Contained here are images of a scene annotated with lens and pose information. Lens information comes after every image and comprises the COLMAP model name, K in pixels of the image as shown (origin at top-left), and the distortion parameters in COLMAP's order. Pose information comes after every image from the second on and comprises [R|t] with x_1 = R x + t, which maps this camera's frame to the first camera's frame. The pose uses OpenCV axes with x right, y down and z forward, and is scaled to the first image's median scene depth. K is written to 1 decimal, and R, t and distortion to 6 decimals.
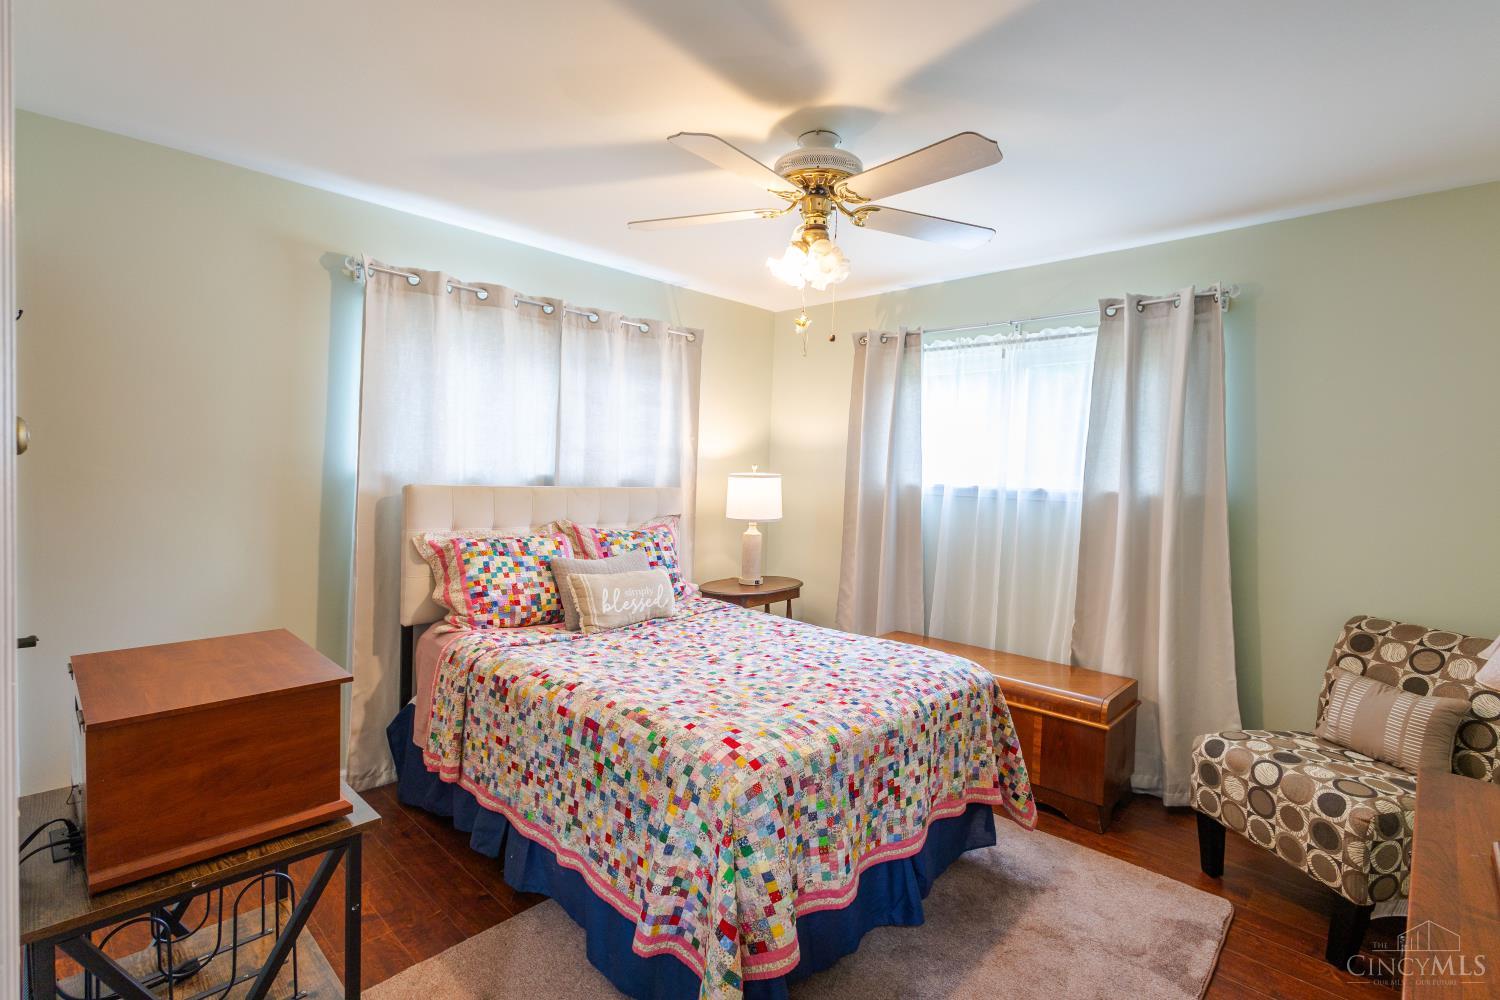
lens RADIAL K [[694.7, 0, 755.0], [0, 694.7, 503.0], [0, 0, 1]] dist [0.012158, 0.000393]
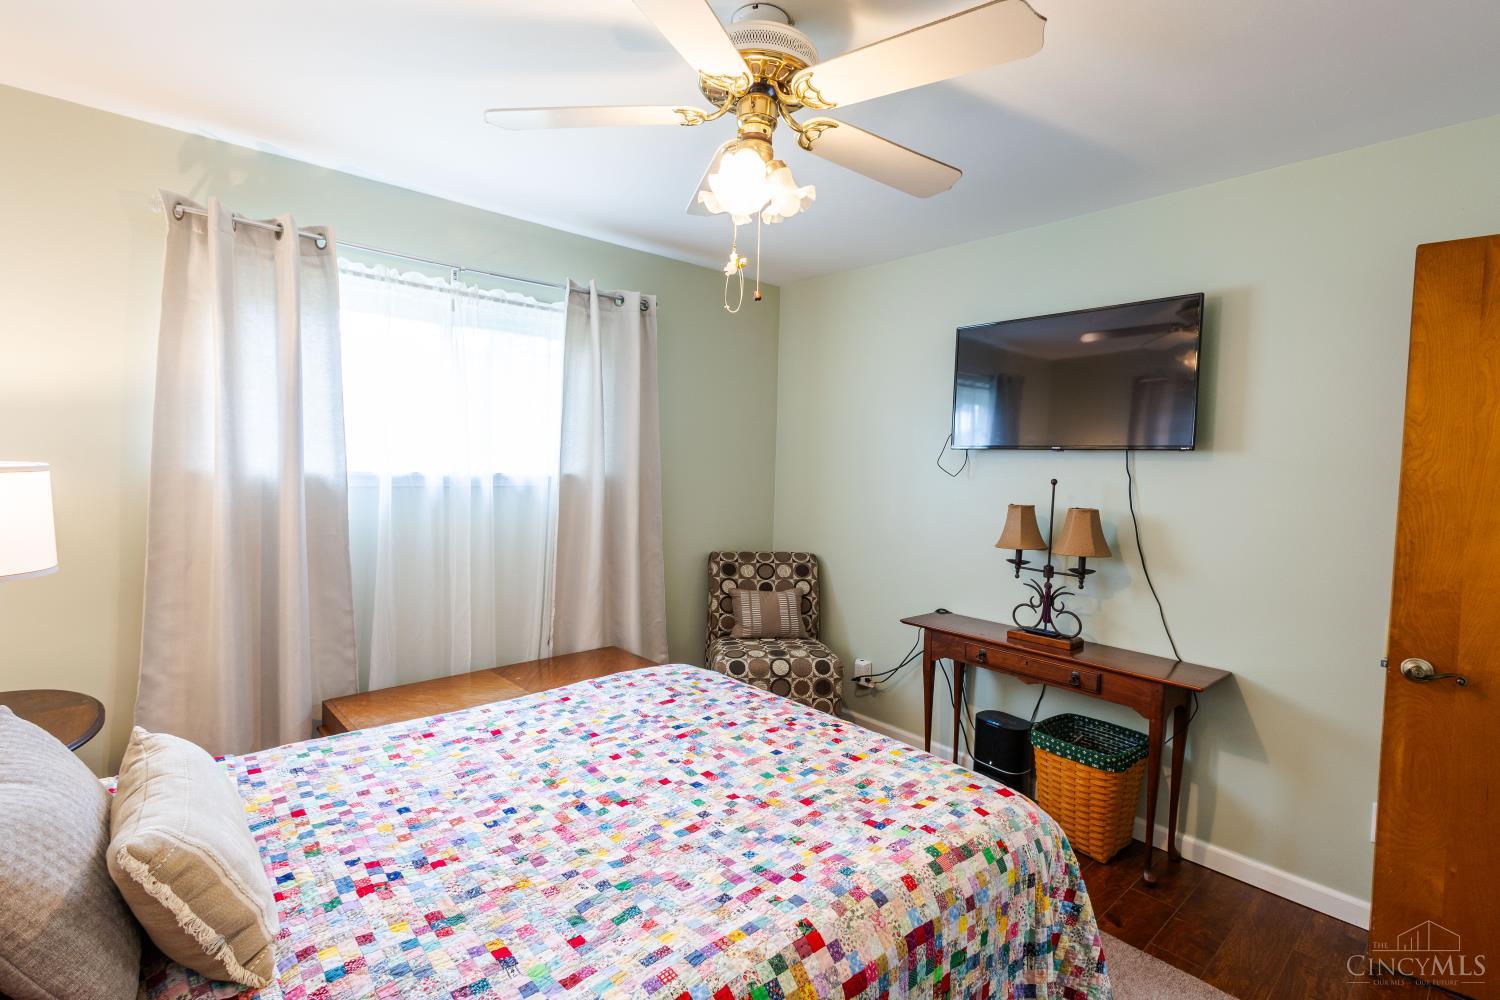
lens RADIAL K [[694.7, 0, 755.0], [0, 694.7, 503.0], [0, 0, 1]] dist [0.012158, 0.000393]
pose [[0.082460, -0.083602, 0.993082, -0.613468], [0.029321, 0.996247, 0.081434, -0.063251], [-0.996163, 0.022403, 0.084602, 0.850670]]
